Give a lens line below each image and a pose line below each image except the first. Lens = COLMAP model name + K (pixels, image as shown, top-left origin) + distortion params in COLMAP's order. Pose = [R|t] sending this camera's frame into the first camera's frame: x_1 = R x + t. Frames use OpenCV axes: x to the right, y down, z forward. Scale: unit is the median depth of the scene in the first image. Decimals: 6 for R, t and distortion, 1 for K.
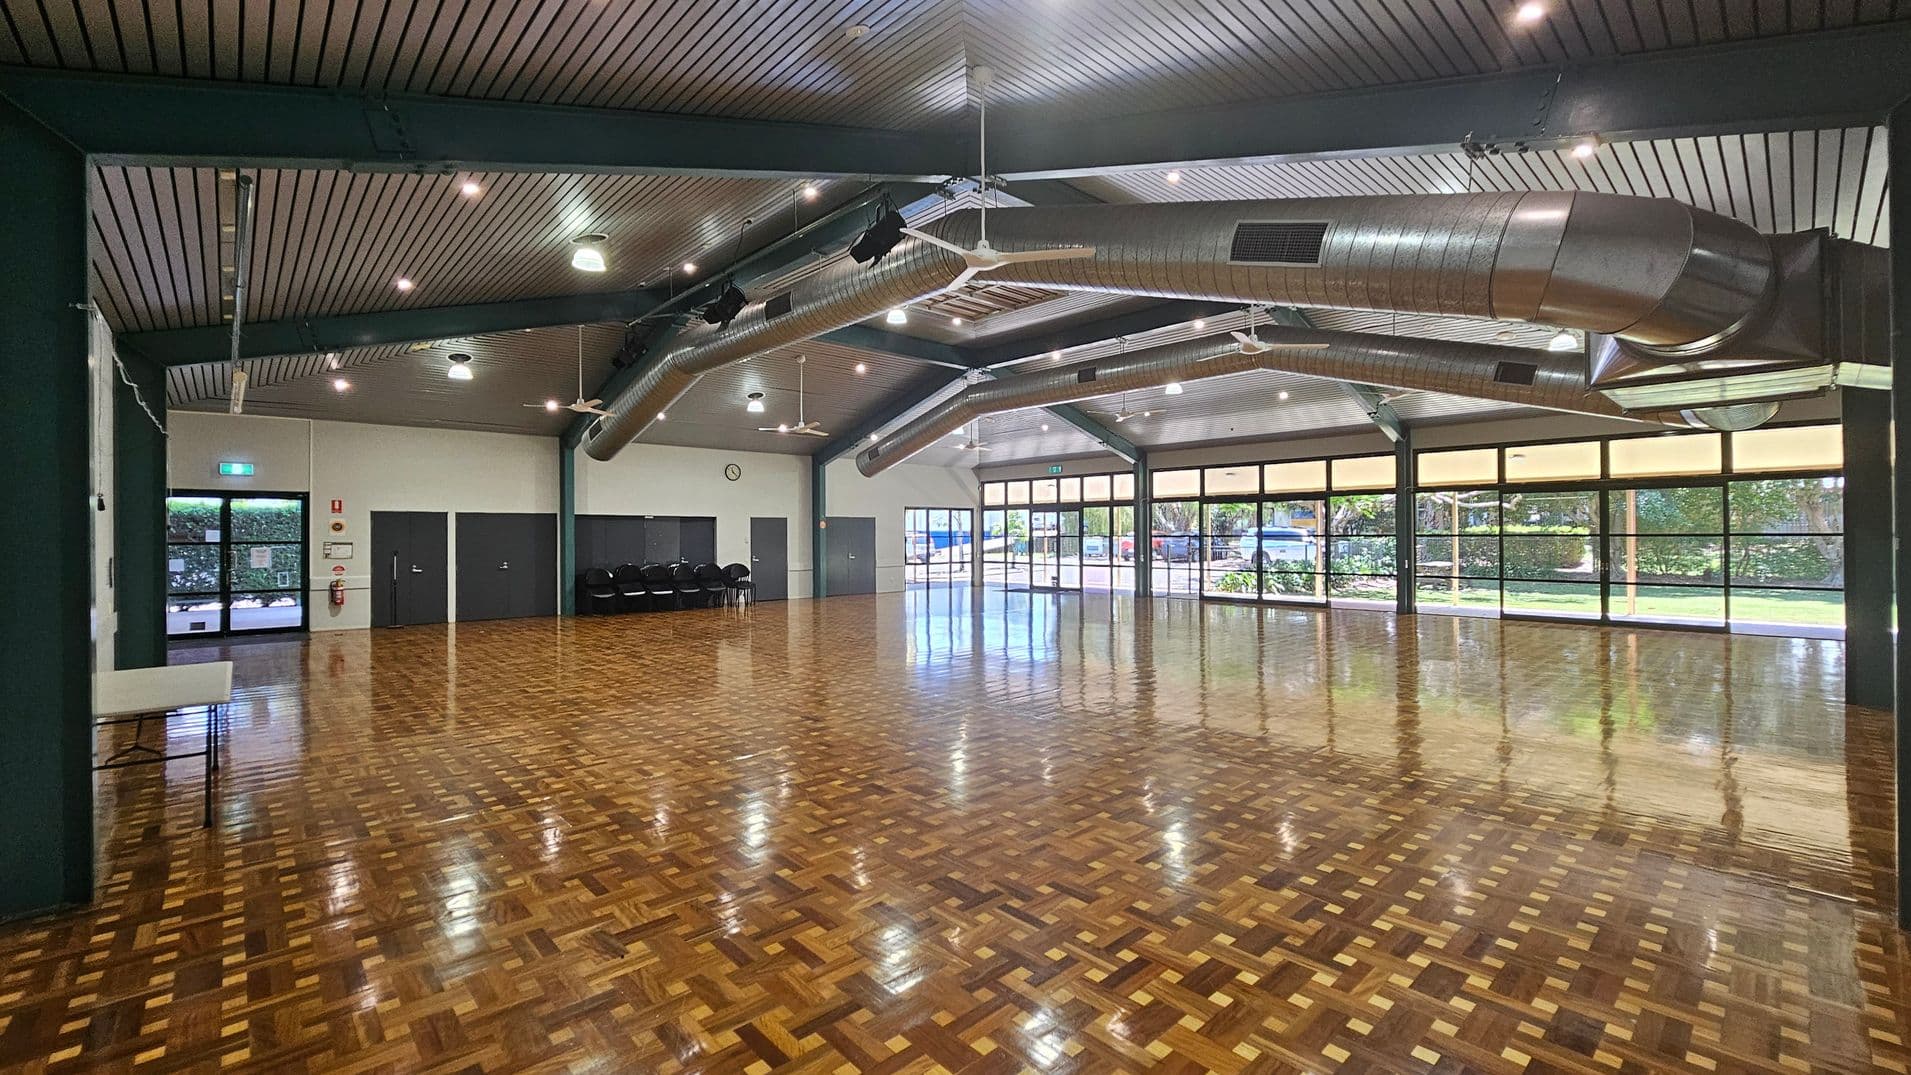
lens RADIAL K [[786.6, 0, 945.9], [0, 786.6, 531.7], [0, 0, 1]] dist [0.009138, 0.000366]
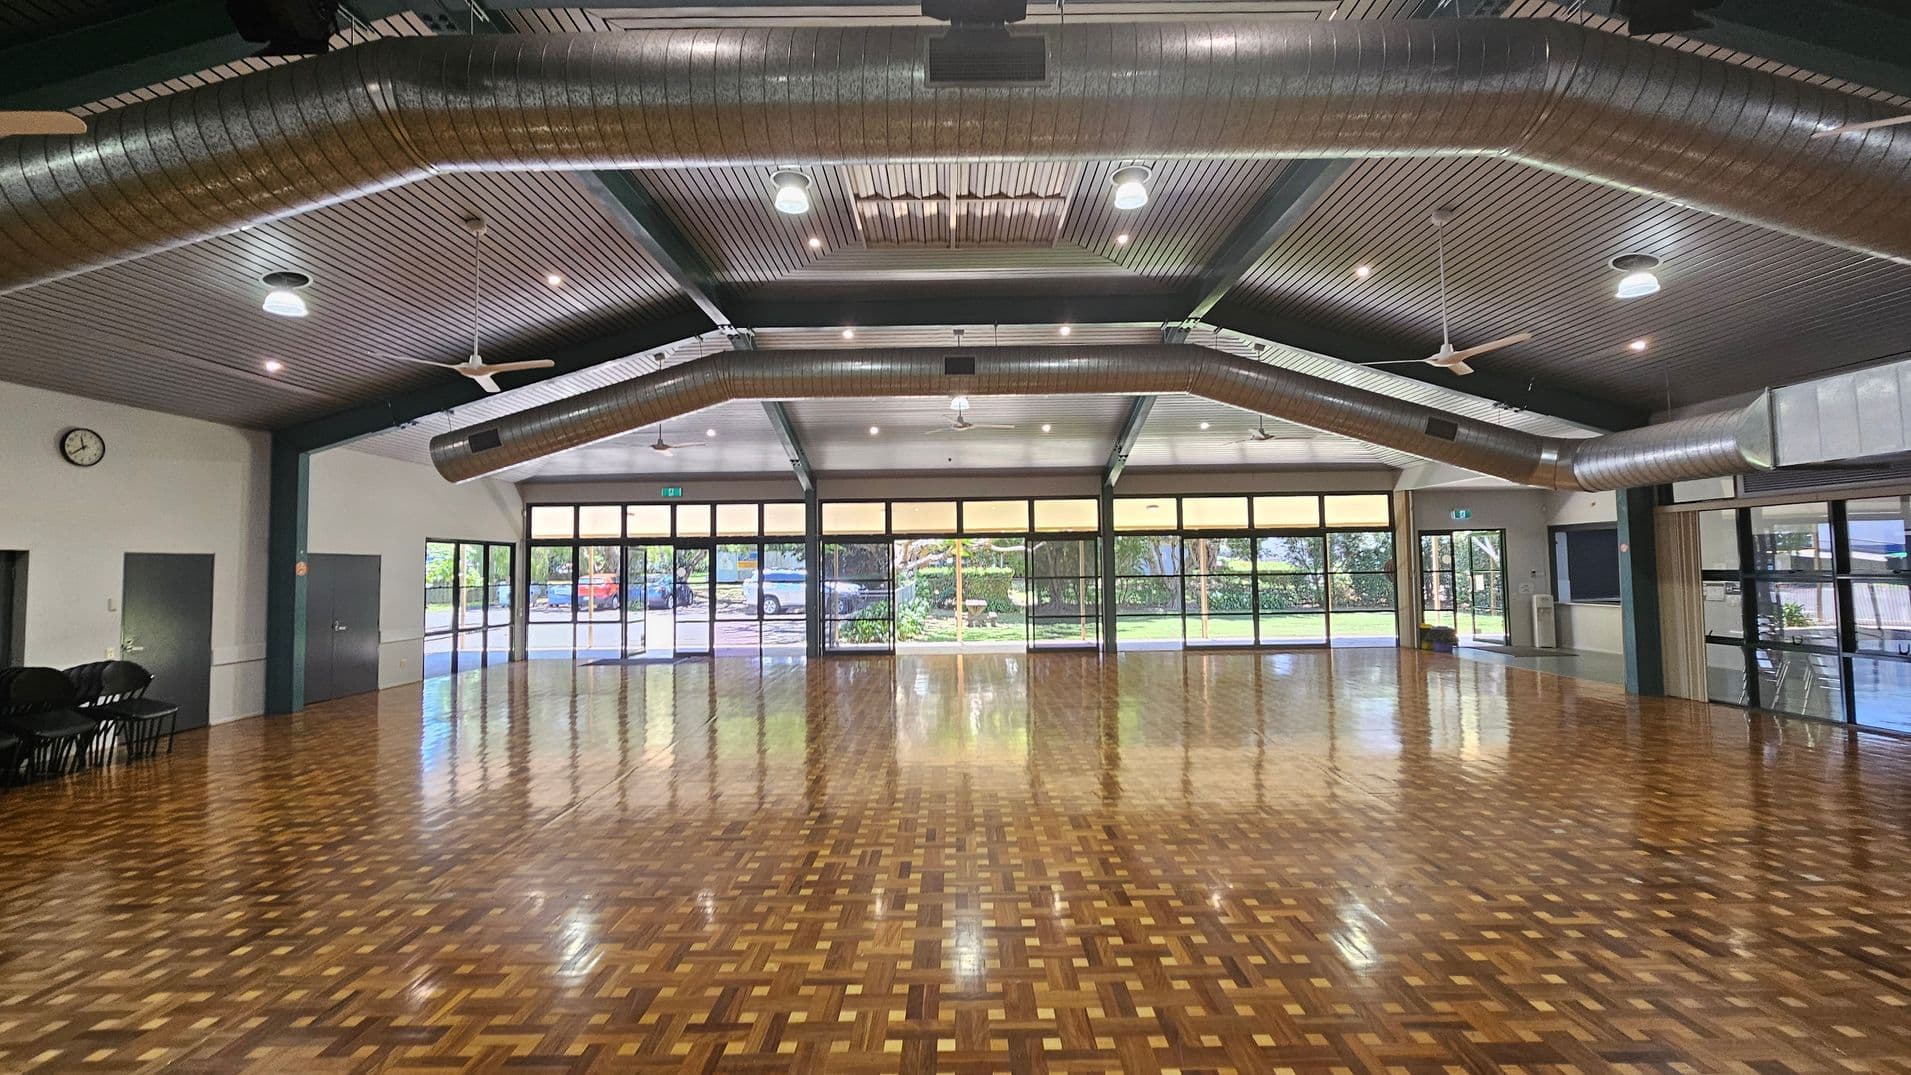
lens RADIAL K [[786.6, 0, 945.9], [0, 786.6, 531.7], [0, 0, 1]] dist [0.009138, 0.000366]
pose [[0.666029, 0.031231, 0.745272, -0.321496], [0.011293, 0.998586, -0.051939, -0.001434], [-0.745840, 0.043009, 0.664735, 0.424256]]
